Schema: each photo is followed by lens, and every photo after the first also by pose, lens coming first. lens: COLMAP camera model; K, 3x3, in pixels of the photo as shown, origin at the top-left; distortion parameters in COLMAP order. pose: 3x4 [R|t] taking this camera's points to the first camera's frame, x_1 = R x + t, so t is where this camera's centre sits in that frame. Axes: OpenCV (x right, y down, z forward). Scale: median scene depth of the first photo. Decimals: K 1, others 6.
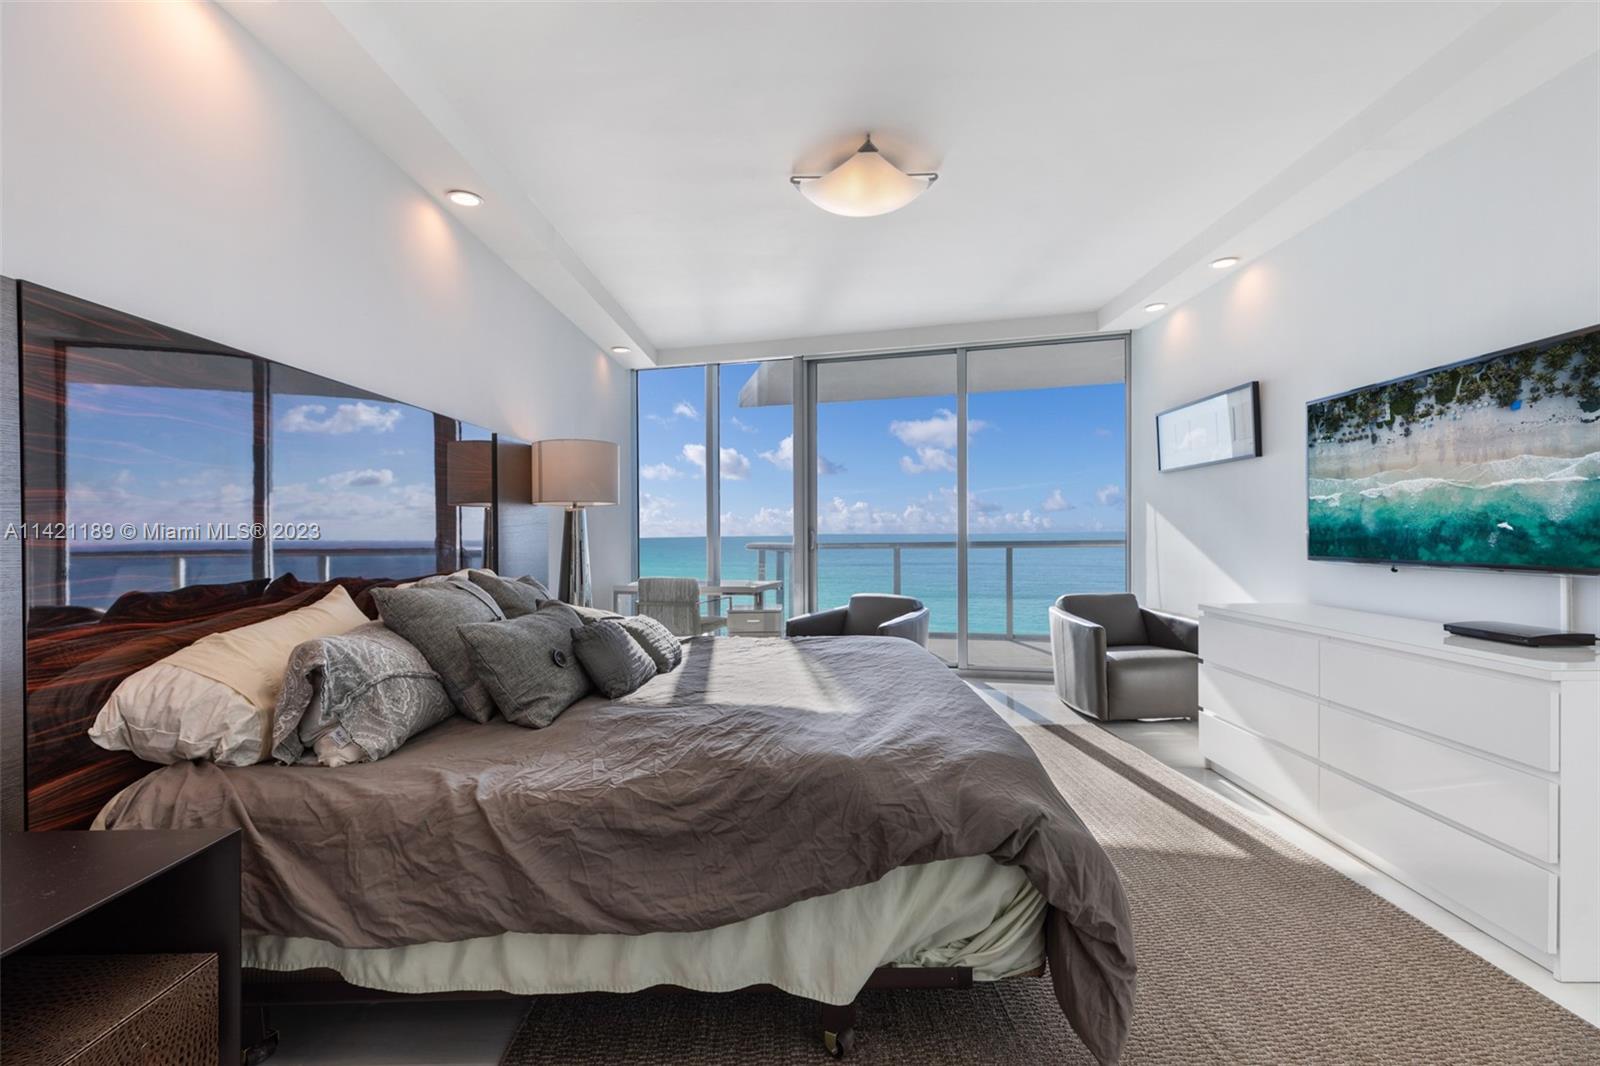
lens RADIAL K [[713.7, 0, 801.1], [0, 713.7, 527.4], [0, 0, 1]] dist [0.007103, -0.002568]
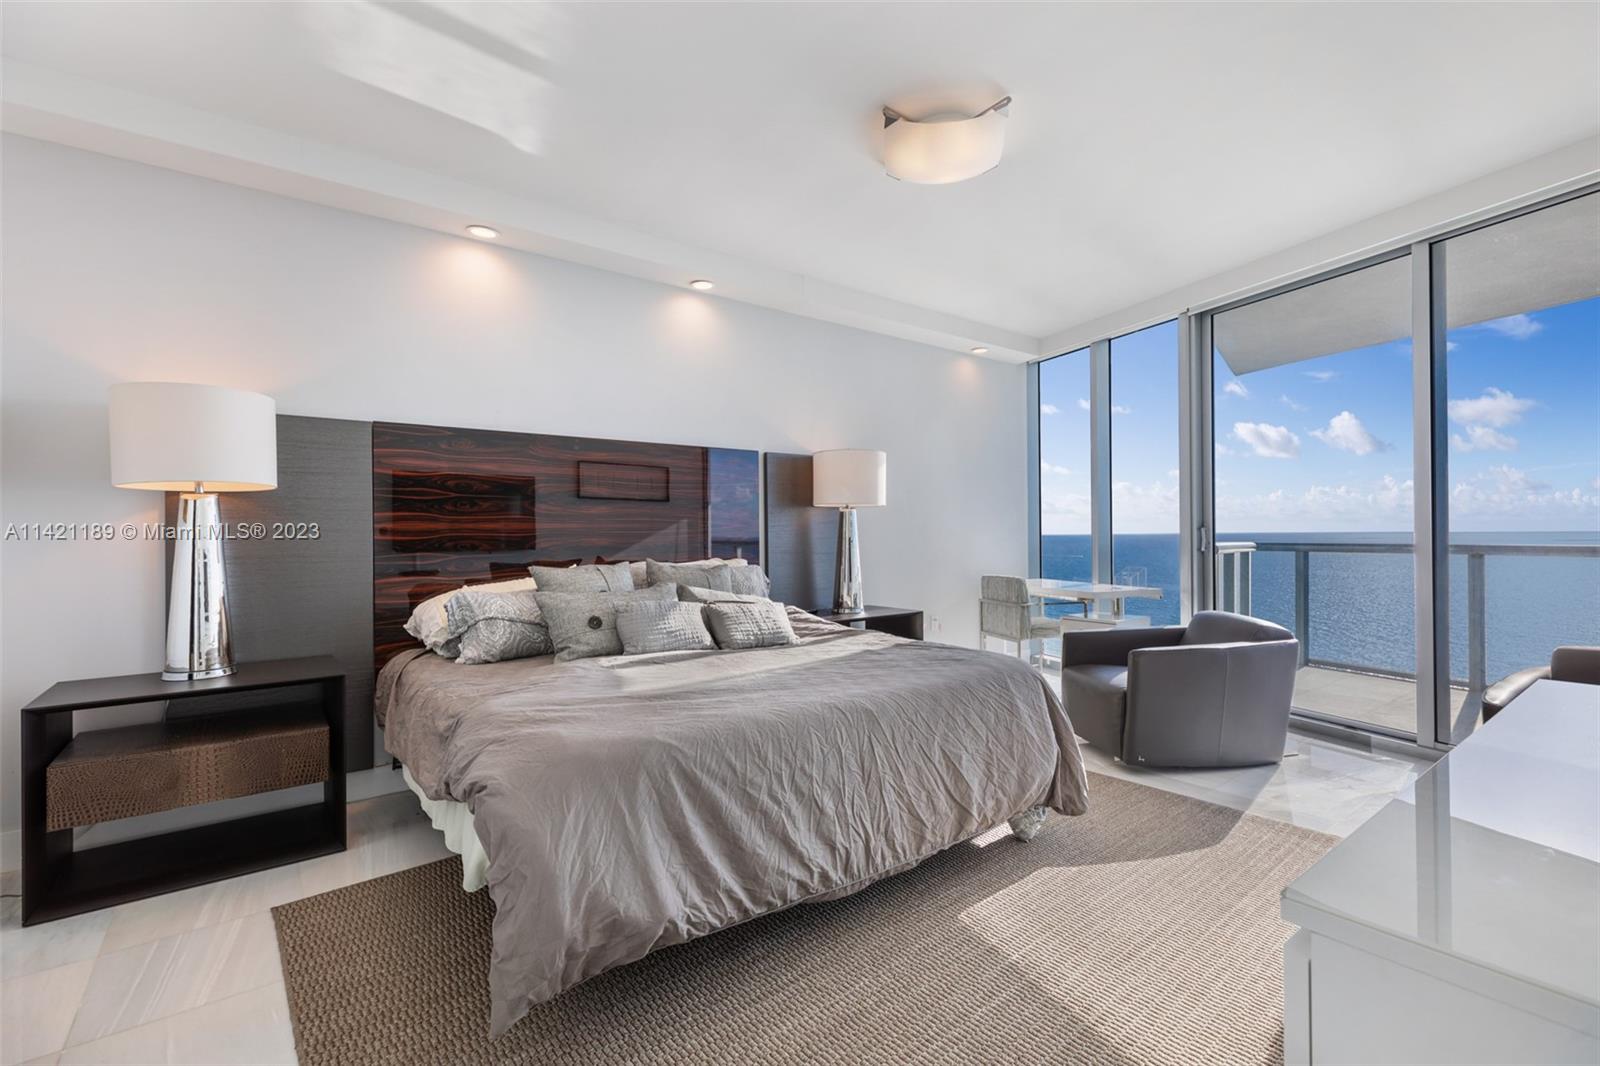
lens RADIAL K [[713.7, 0, 801.2], [0, 713.7, 522.5], [0, 0, 1]] dist [0.007103, -0.002568]
pose [[0.624803, -0.003627, -0.780774, 0.532658], [0.005754, 0.999983, -0.000041, -0.006097], [0.780761, -0.004467, 0.624814, 0.226740]]
